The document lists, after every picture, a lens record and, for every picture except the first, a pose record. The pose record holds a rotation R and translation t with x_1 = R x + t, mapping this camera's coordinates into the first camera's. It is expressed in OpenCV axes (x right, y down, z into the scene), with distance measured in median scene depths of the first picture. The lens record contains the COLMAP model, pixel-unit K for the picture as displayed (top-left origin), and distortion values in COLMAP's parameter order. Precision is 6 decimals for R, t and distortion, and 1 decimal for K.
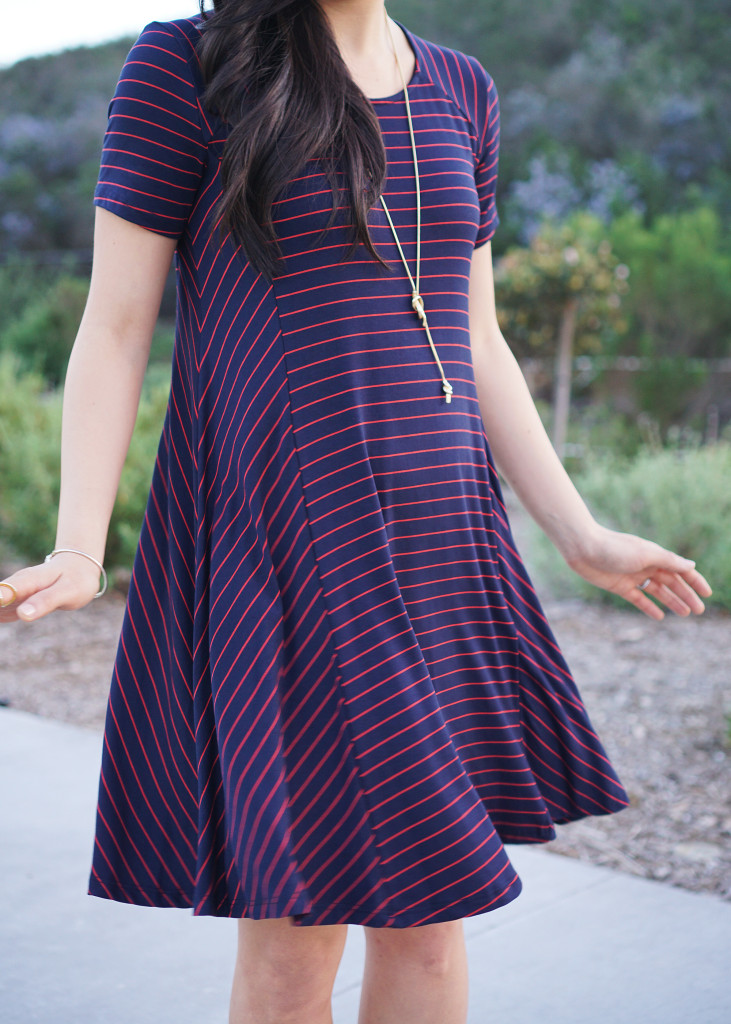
lens RADIAL K [[1621.9, 0, 365.5], [0, 1621.9, 512.0], [0, 0, 1]] dist [0.019521, -0.058278]
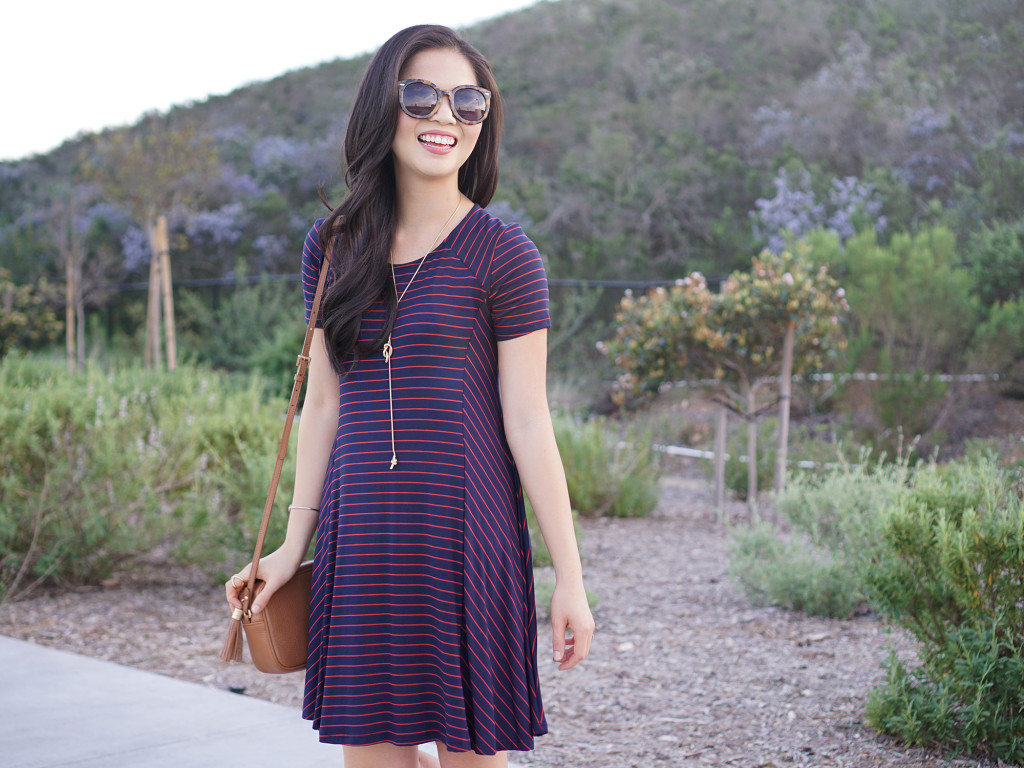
lens RADIAL K [[1704.8, 0, 512.0], [0, 1704.8, 384.0], [0, 0, 1]] dist [0.003508, -0.088340]
pose [[0.997436, -0.011091, -0.070701, 0.024748], [0.004980, 0.996279, -0.086043, 0.002432], [0.071392, 0.085470, 0.993780, -0.087870]]
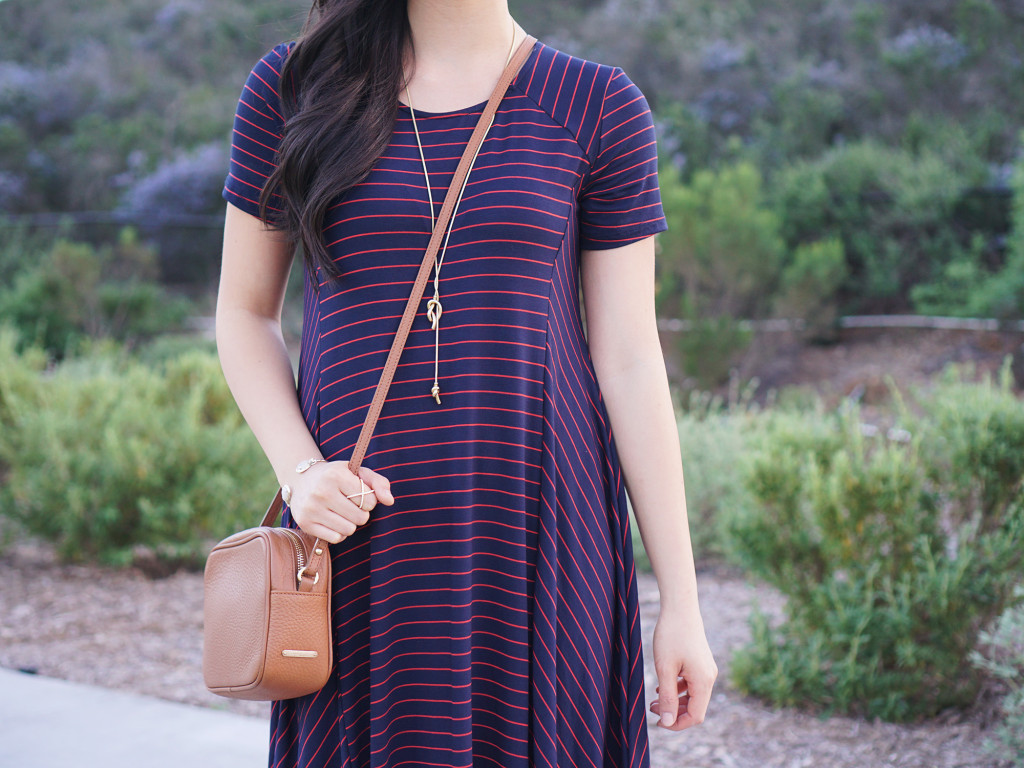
lens RADIAL K [[1828.1, 0, 512.0], [0, 1828.1, 384.0], [0, 0, 1]] dist [0.013694, 0.019215]
pose [[0.997854, -0.019294, 0.062566, 0.004249], [0.023028, 0.997962, -0.059516, 0.005361], [-0.061290, 0.060829, 0.996265, -0.075211]]
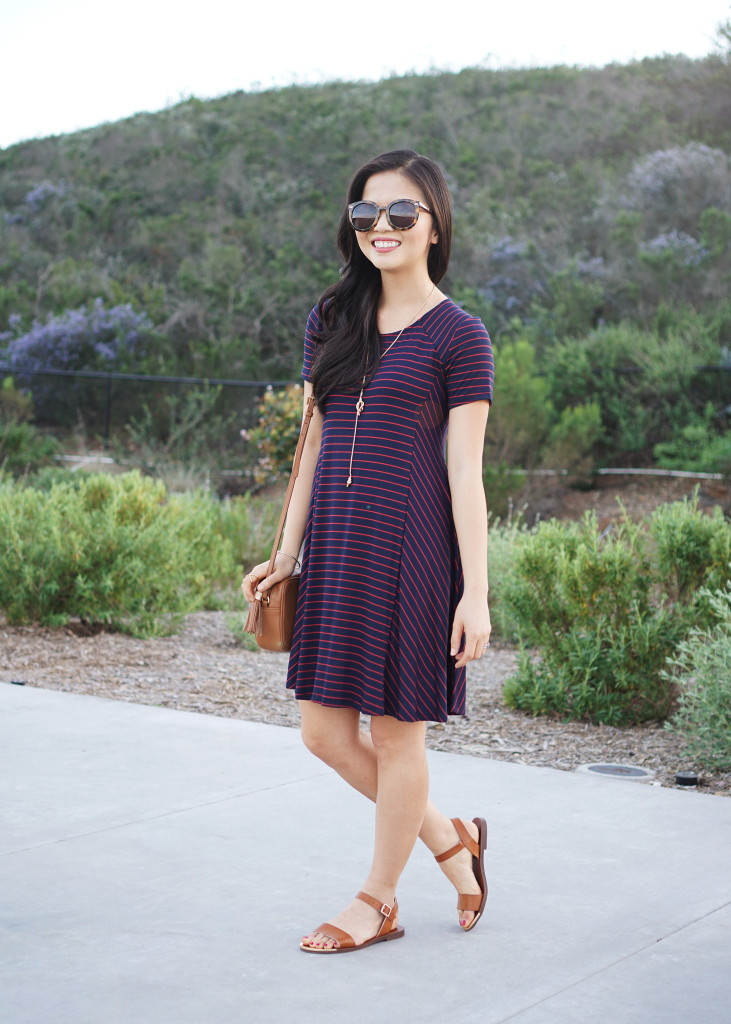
lens RADIAL K [[1621.9, 0, 365.5], [0, 1621.9, 512.0], [0, 0, 1]] dist [0.019521, -0.058278]
pose [[0.995445, 0.008453, 0.094960, -0.021684], [-0.002011, 0.997702, -0.067723, 0.025621], [-0.095314, 0.067224, 0.993175, -0.210175]]
